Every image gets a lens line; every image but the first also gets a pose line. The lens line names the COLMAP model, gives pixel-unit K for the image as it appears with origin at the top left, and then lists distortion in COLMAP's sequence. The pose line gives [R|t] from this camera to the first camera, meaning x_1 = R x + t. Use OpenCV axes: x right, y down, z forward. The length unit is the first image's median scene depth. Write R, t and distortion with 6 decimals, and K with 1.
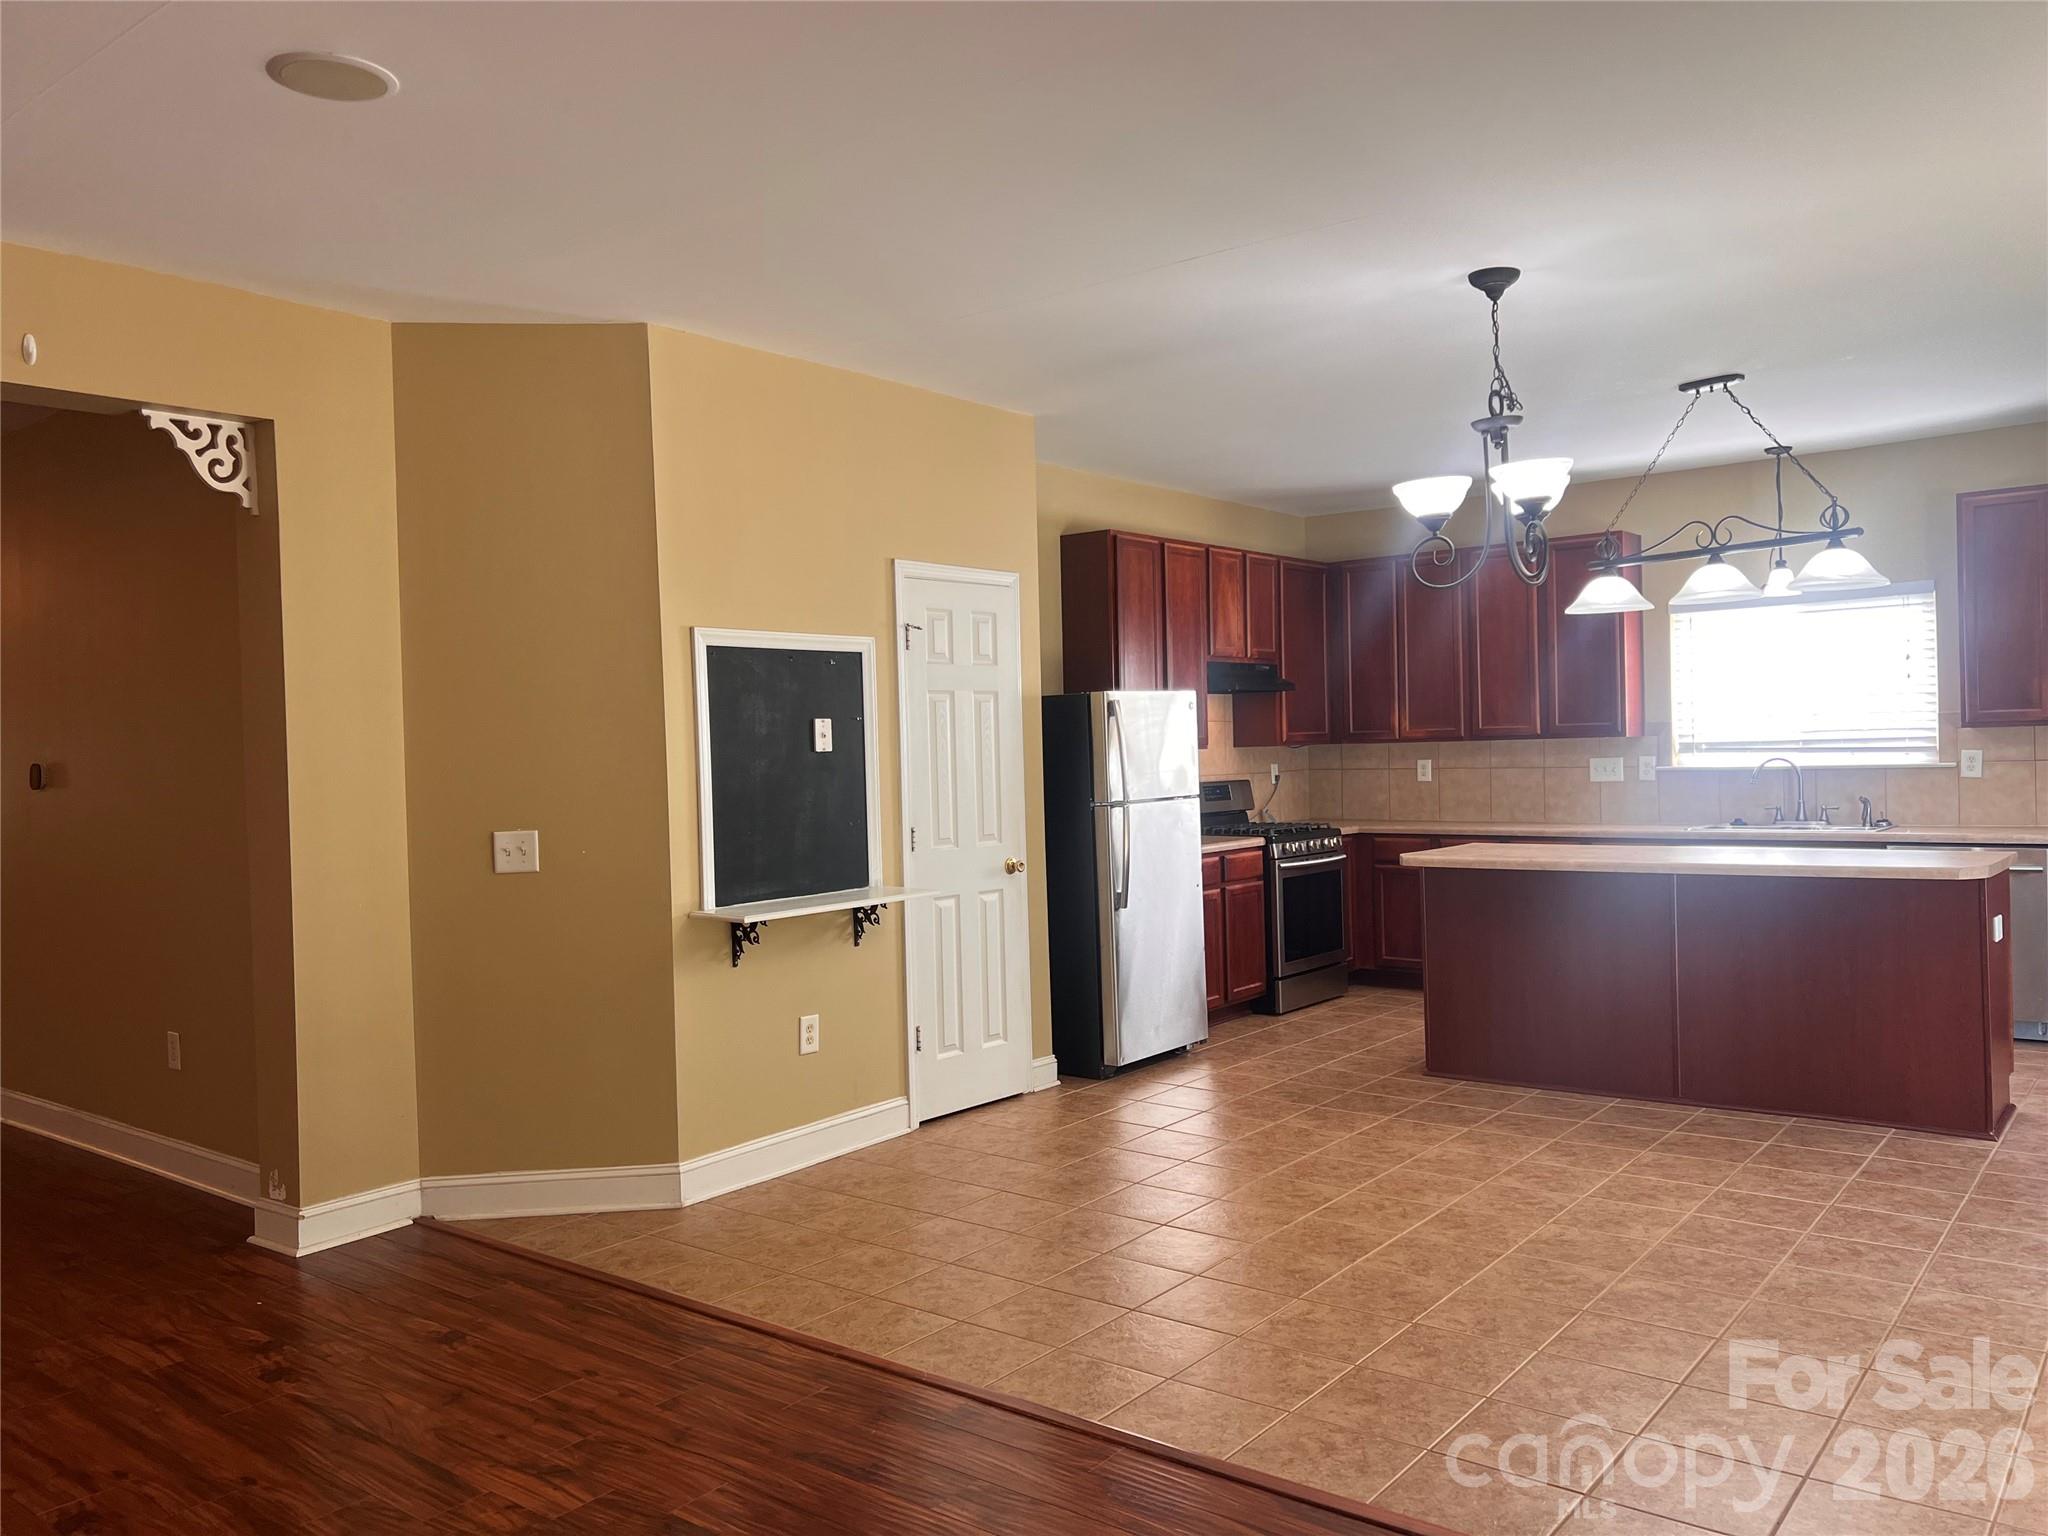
lens RADIAL K [[1525.0, 0, 1013.9], [0, 1525.0, 766.2], [0, 0, 1]] dist [0.009125, 0.002863]
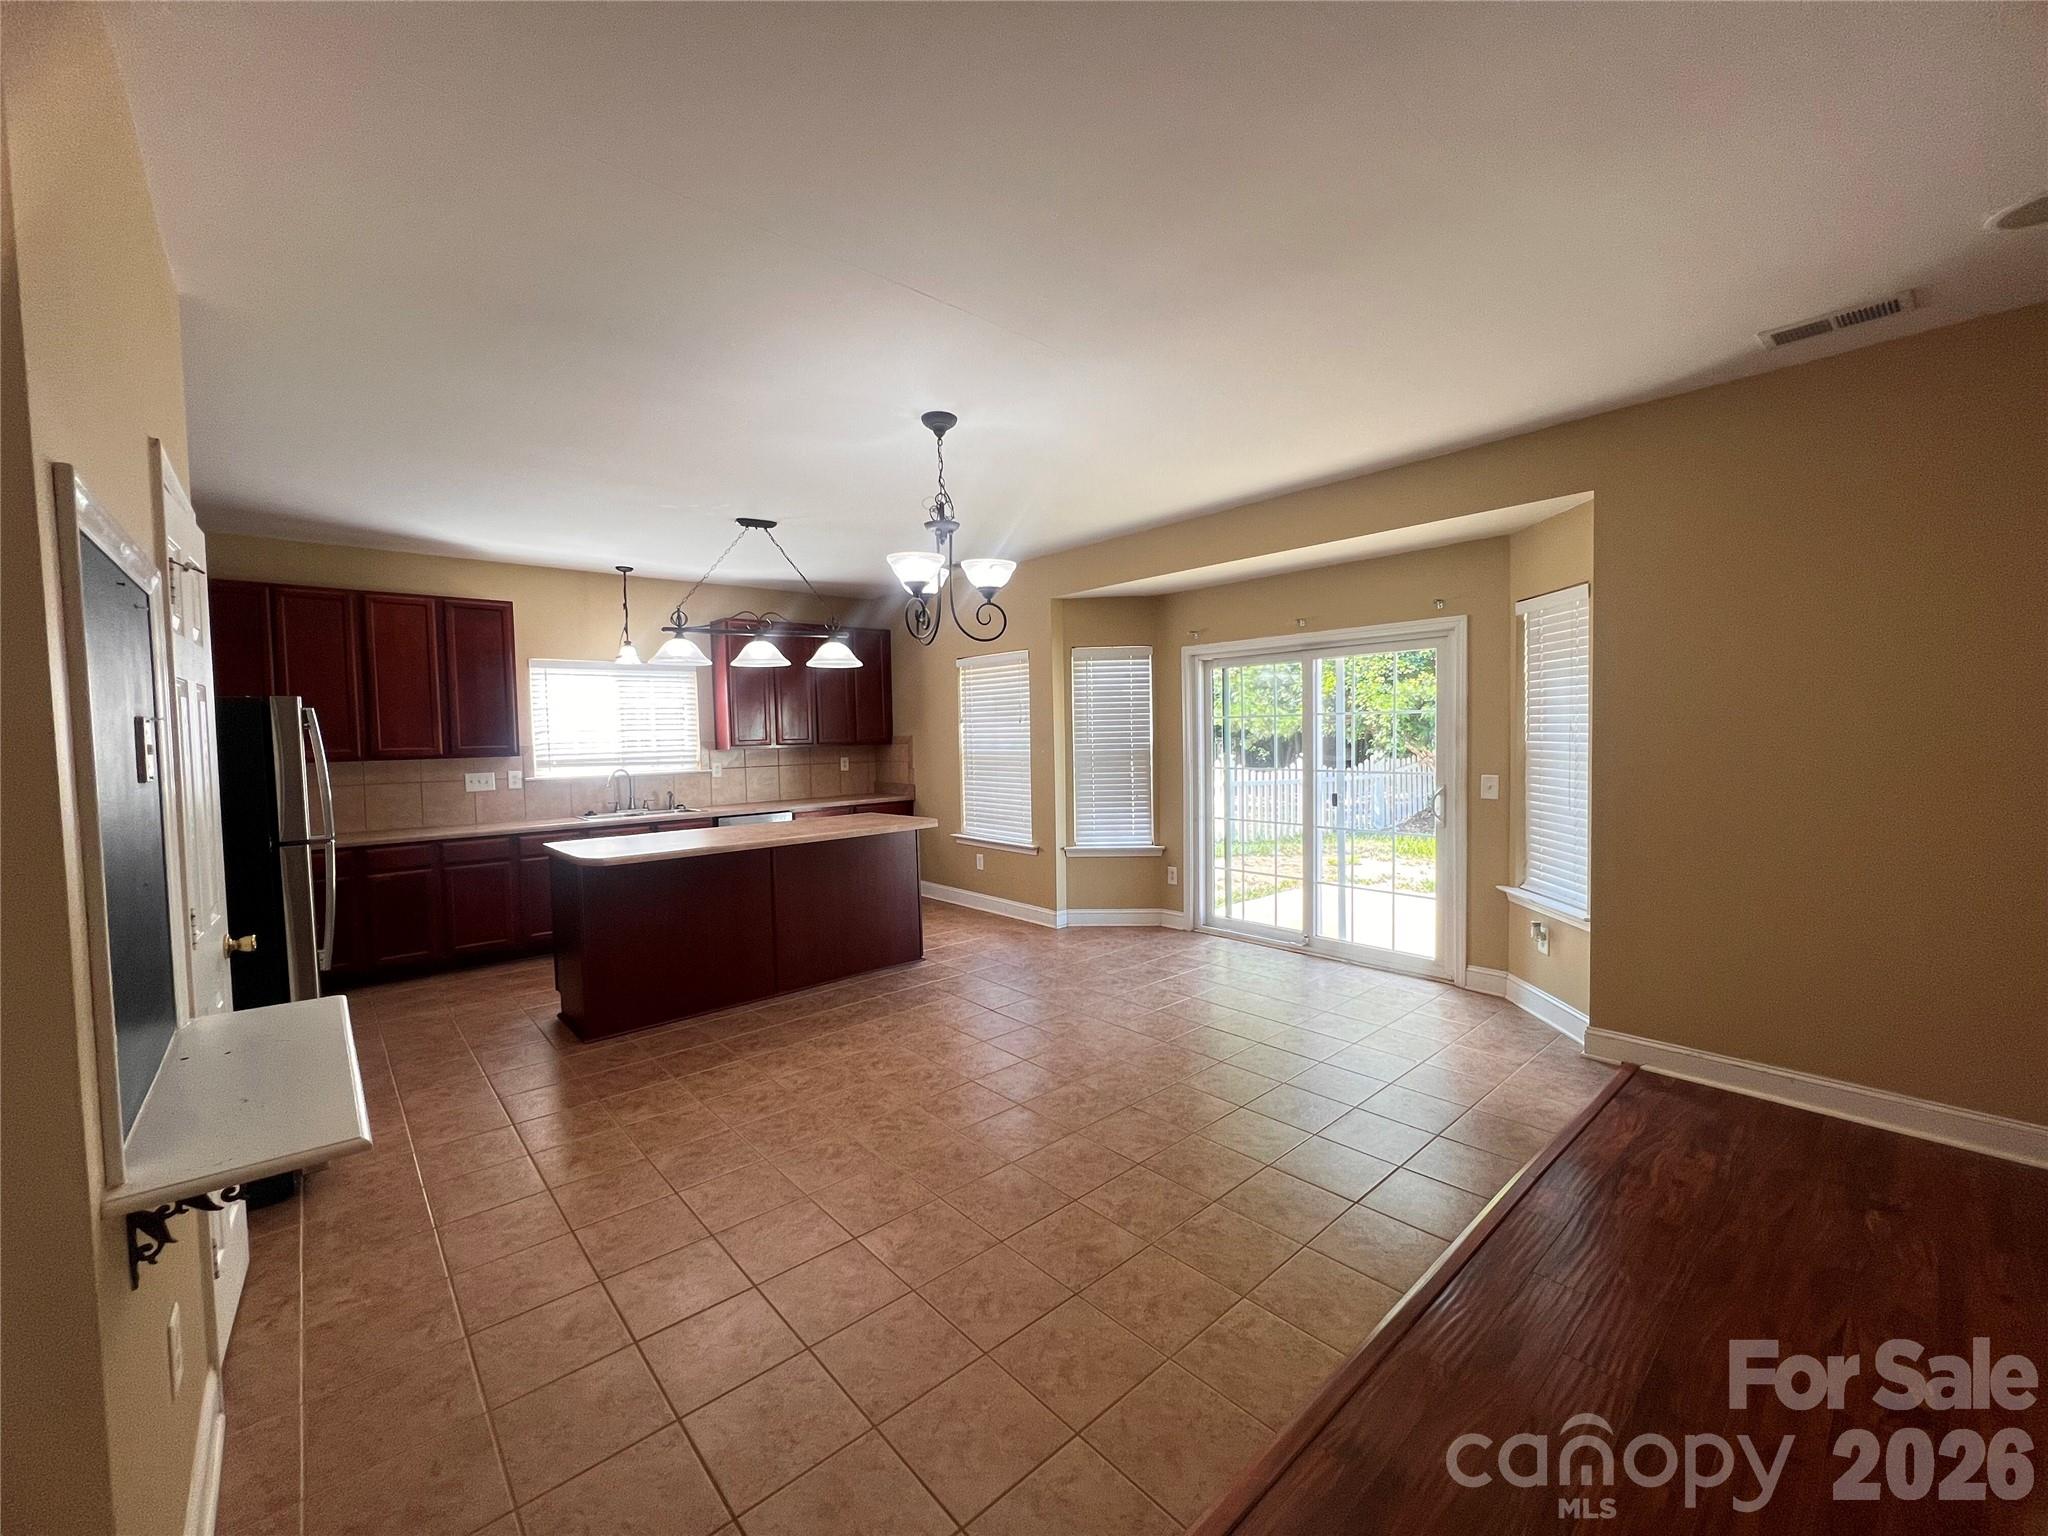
lens RADIAL K [[818.1, 0, 1012.7], [0, 818.1, 769.0], [0, 0, 1]] dist [-0.001017, 0.000425]
pose [[0.169645, -0.019672, 0.985309, -0.348288], [0.027664, 0.999502, 0.015192, -0.010272], [-0.985117, 0.024680, 0.170105, 0.685241]]
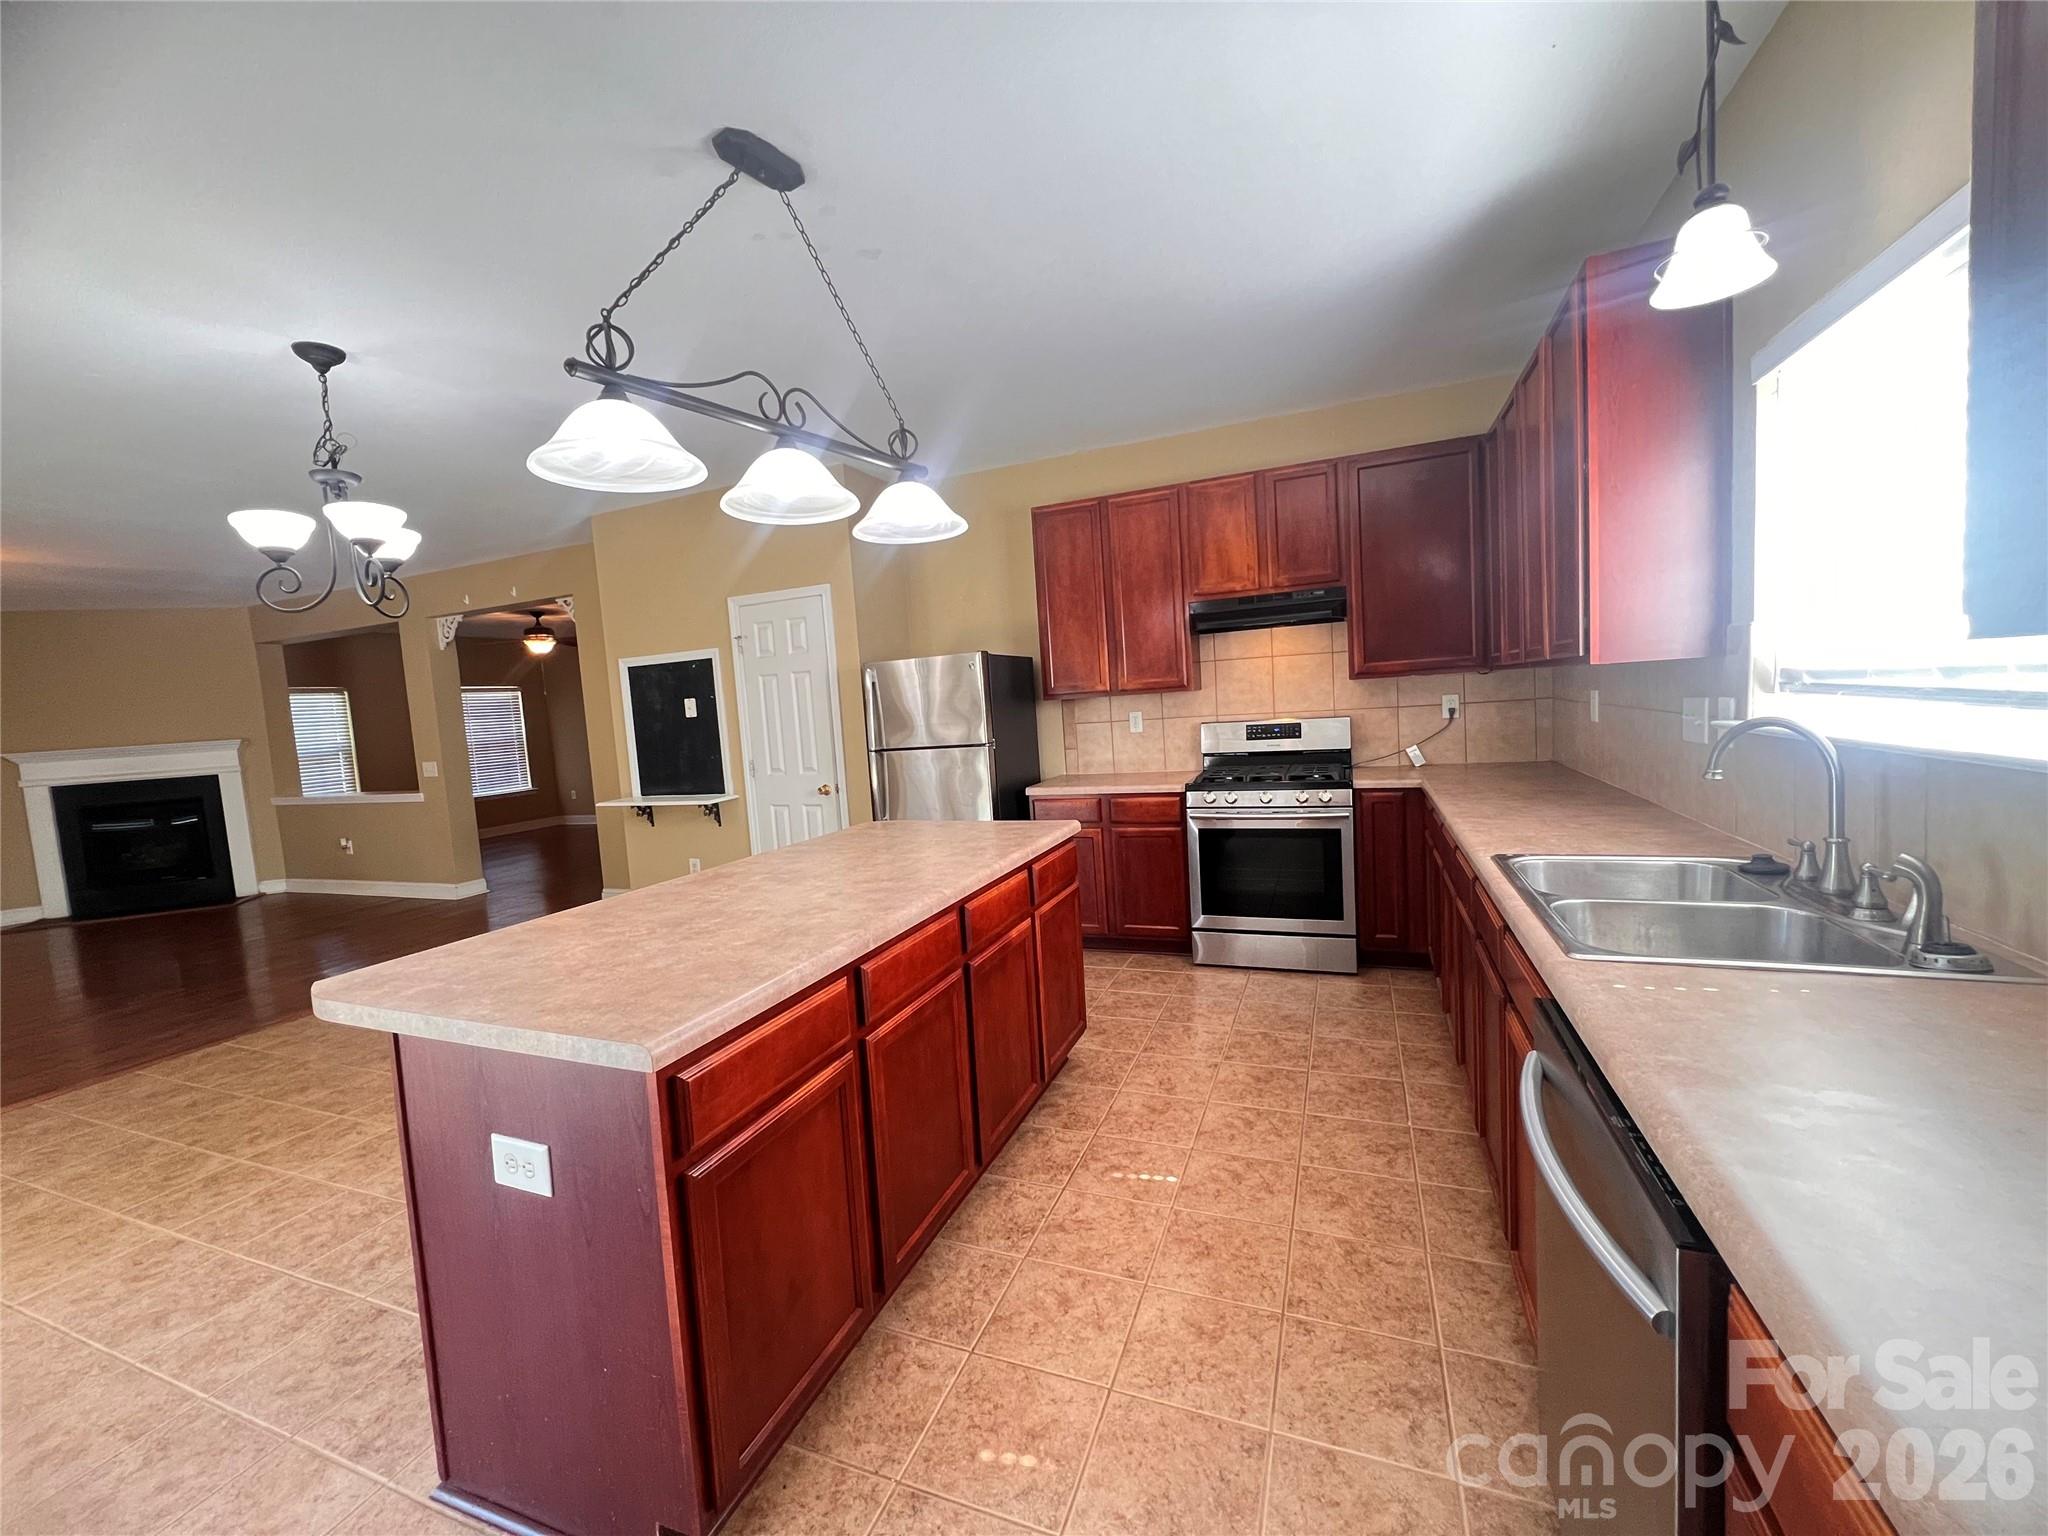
lens RADIAL K [[818.1, 0, 1012.7], [0, 818.1, 769.0], [0, 0, 1]] dist [-0.001017, 0.000425]
pose [[0.289380, 0.086139, -0.953331, 0.927802], [0.045043, 0.993614, 0.103451, -0.031754], [0.956154, -0.072878, 0.283652, 1.102106]]
